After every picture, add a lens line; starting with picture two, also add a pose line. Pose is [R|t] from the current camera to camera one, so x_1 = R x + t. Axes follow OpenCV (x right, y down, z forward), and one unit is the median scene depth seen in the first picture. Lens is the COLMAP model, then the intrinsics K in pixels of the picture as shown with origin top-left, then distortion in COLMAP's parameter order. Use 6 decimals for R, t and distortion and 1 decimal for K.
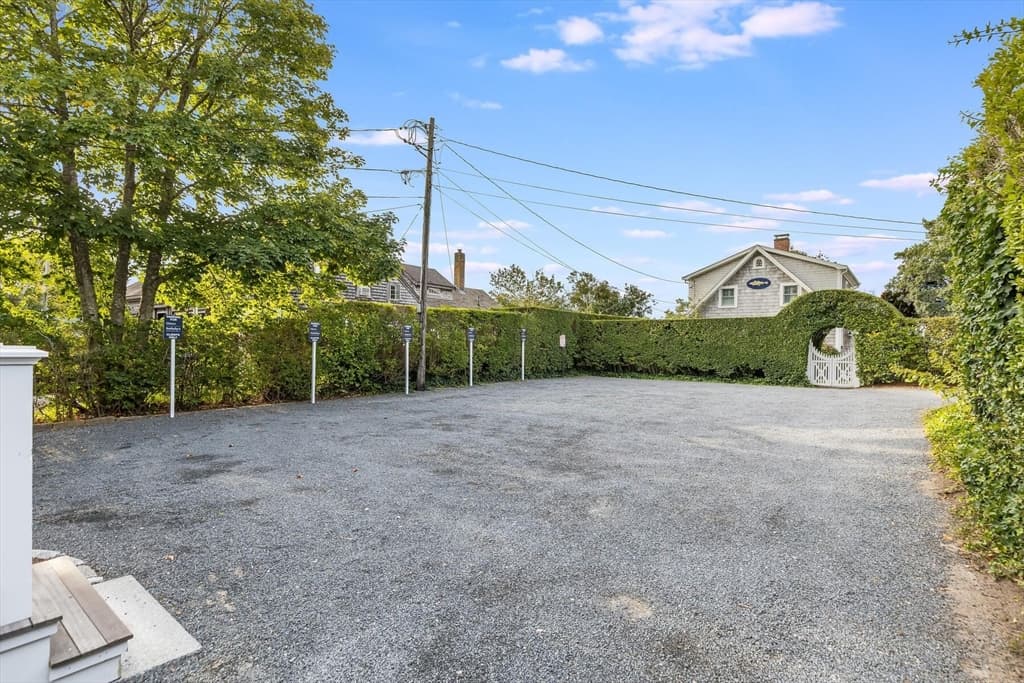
lens RADIAL K [[506.0, 0, 512.0], [0, 506.0, 341.5], [0, 0, 1]] dist [-0.000392, 0.000322]
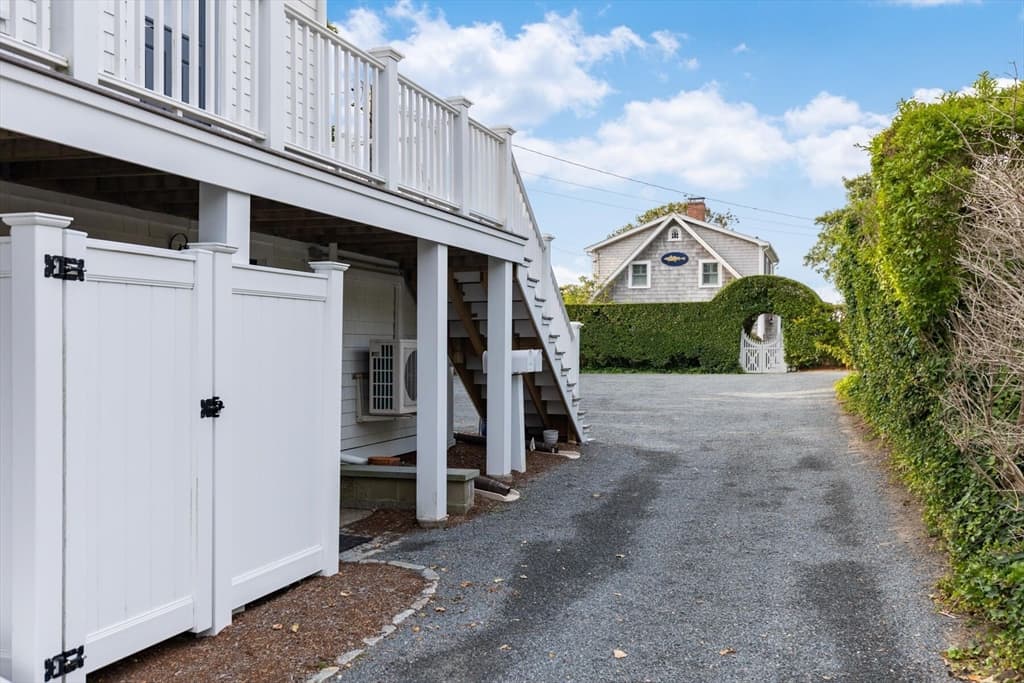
lens RADIAL K [[883.9, 0, 512.0], [0, 883.9, 341.5], [0, 0, 1]] dist [0.010853, 0.000088]
pose [[0.949726, -0.011044, 0.312886, -0.234487], [0.009278, 0.999932, 0.007133, 0.006577], [-0.312944, -0.003872, 0.949764, -0.306691]]
